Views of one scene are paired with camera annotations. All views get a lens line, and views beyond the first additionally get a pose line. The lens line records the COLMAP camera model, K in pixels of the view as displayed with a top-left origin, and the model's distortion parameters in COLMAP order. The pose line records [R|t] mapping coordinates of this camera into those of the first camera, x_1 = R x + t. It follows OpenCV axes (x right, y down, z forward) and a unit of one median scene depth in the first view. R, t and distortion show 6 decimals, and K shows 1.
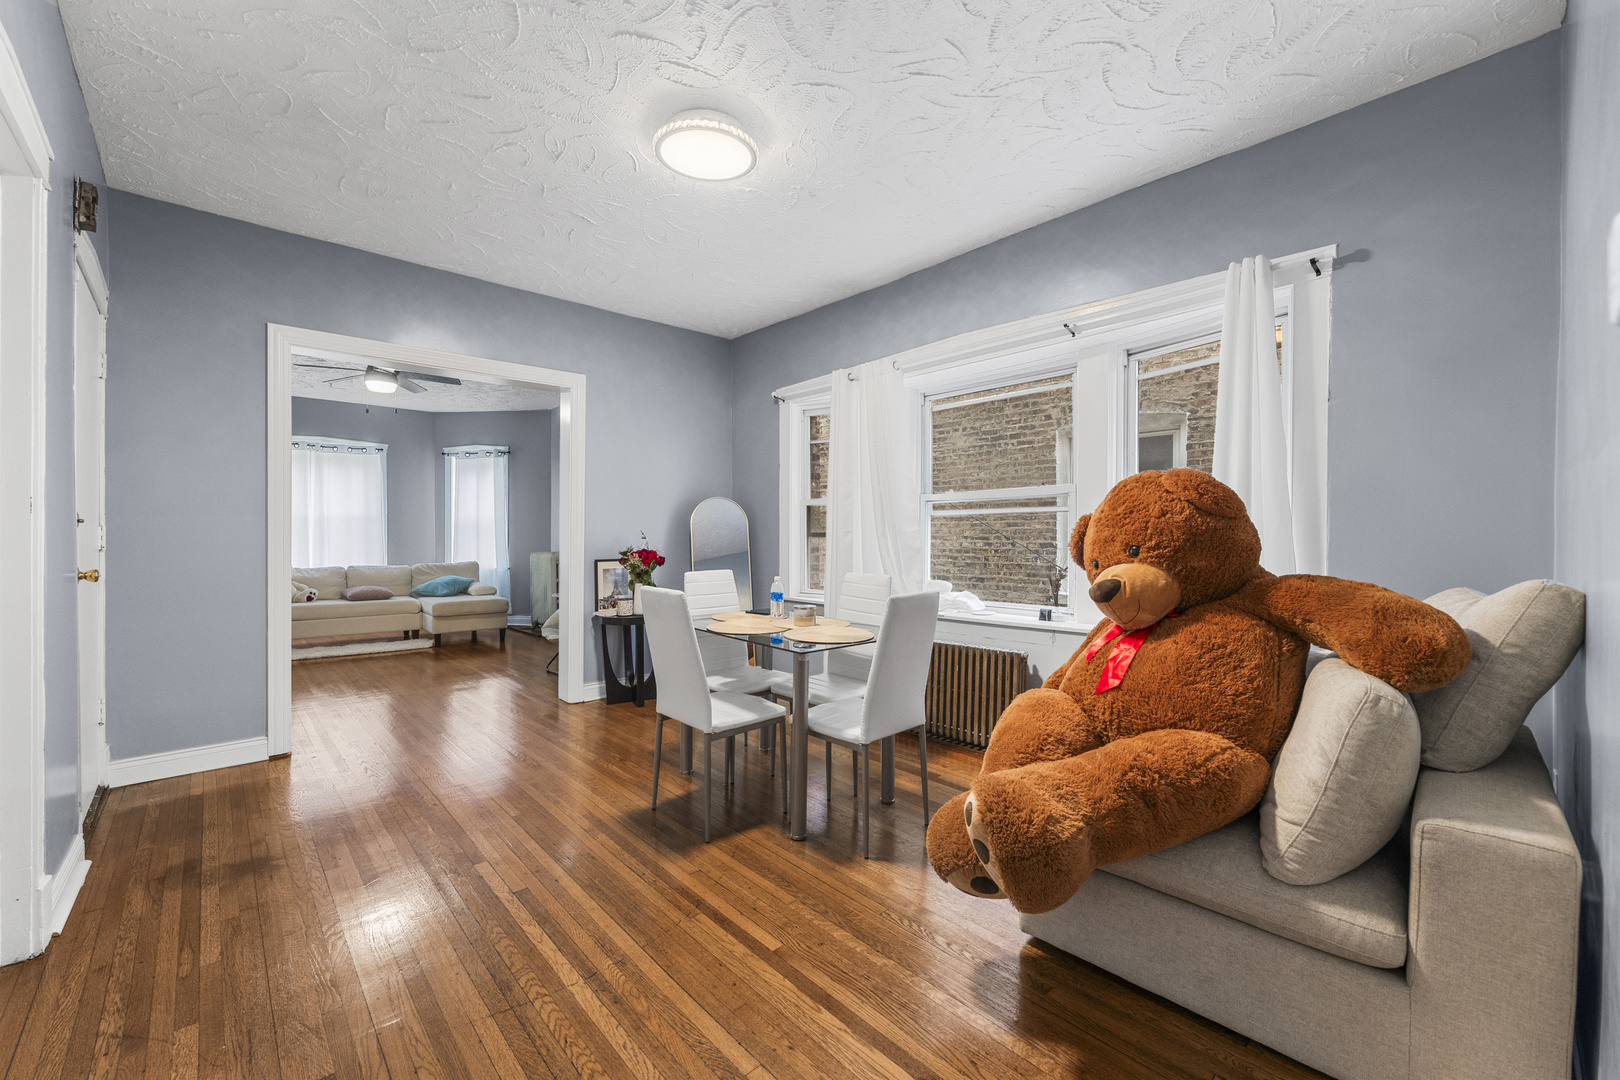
lens RADIAL K [[650.9, 0, 802.5], [0, 650.9, 542.9], [0, 0, 1]] dist [-0.000736, 0.000360]
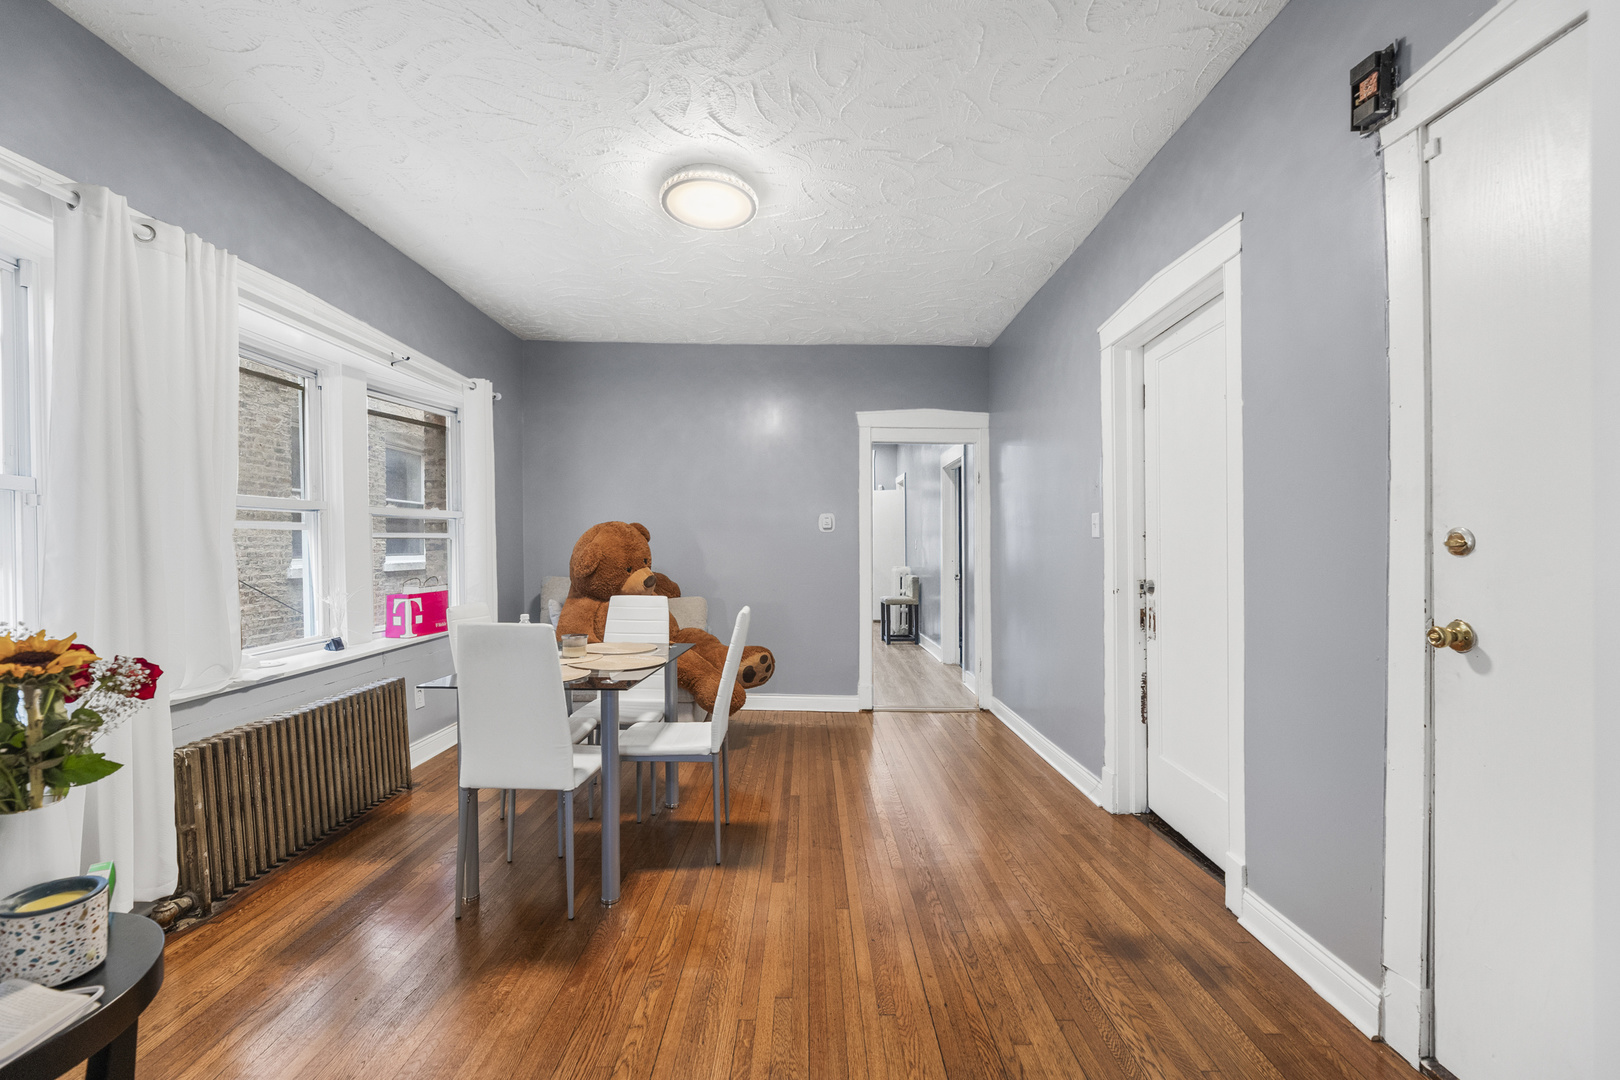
lens RADIAL K [[650.9, 0, 802.7], [0, 650.9, 539.1], [0, 0, 1]] dist [-0.000736, 0.000360]
pose [[-0.730859, 0.005614, 0.682506, -1.137619], [0.010947, 0.999934, 0.003497, -0.048645], [-0.682441, 0.010028, -0.730872, 1.929016]]
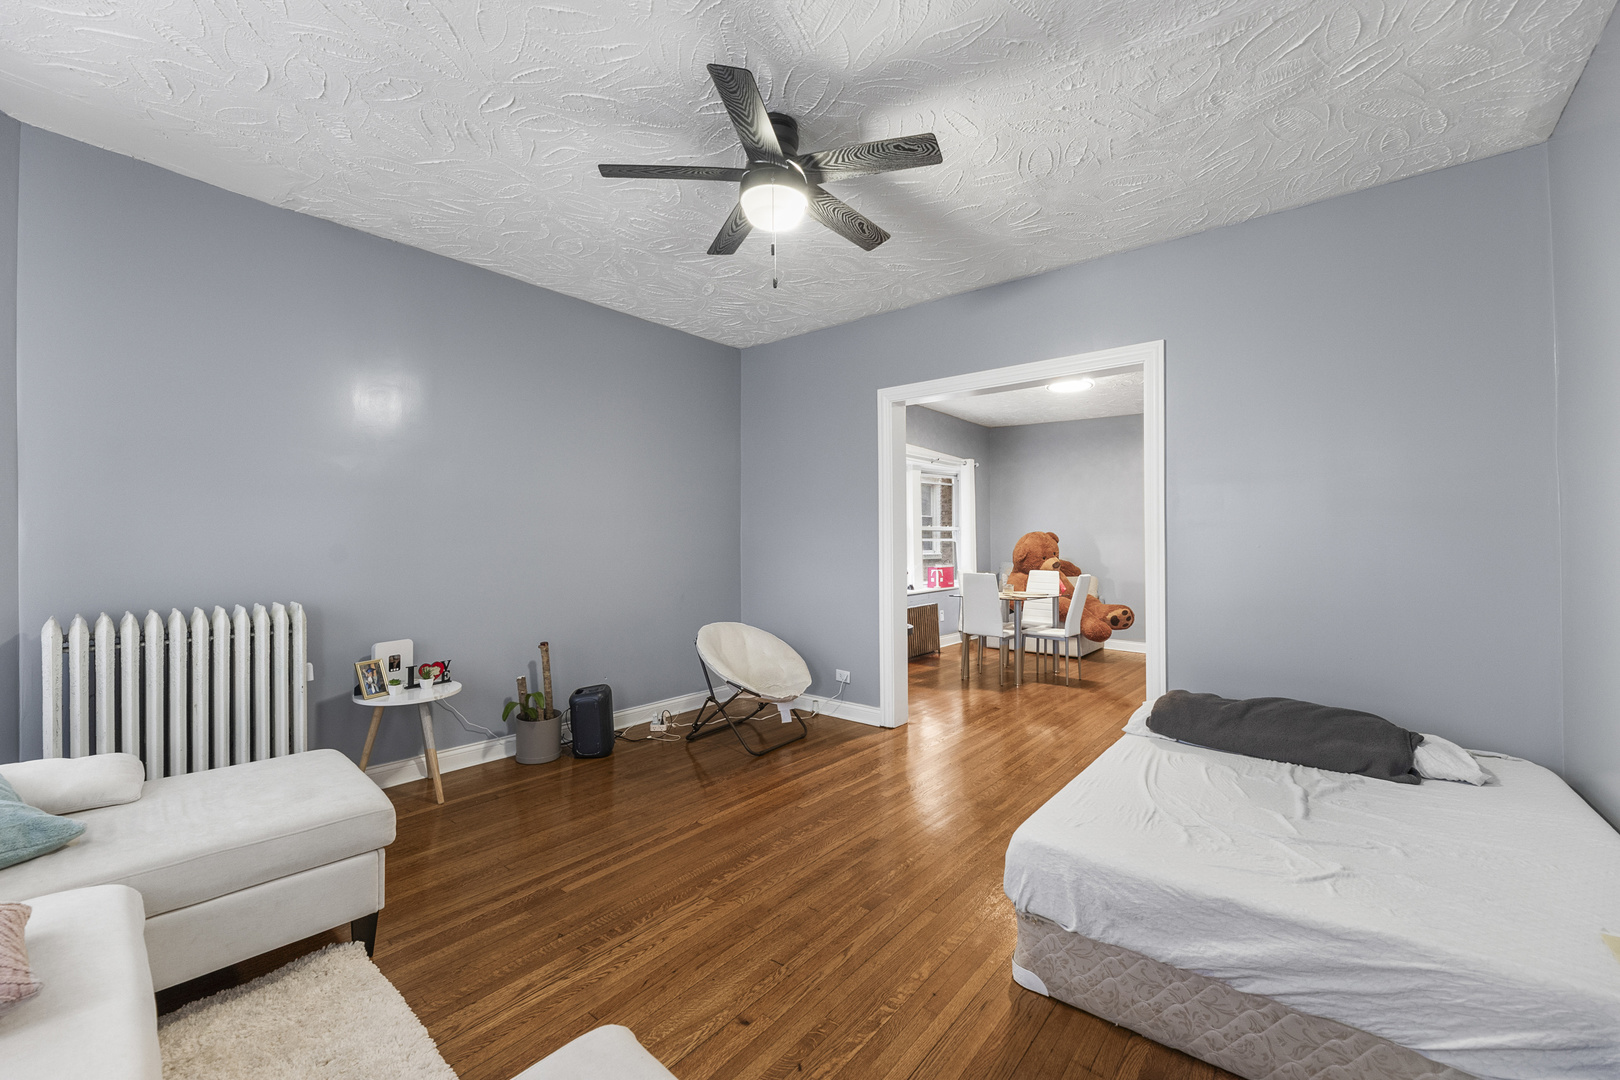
lens RADIAL K [[650.9, 0, 807.8], [0, 650.9, 545.9], [0, 0, 1]] dist [-0.000736, 0.000360]
pose [[-0.126868, 0.003479, 0.991913, -2.329828], [0.010958, 0.999938, -0.002106, -0.034312], [-0.991859, 0.010602, -0.126899, 2.406893]]
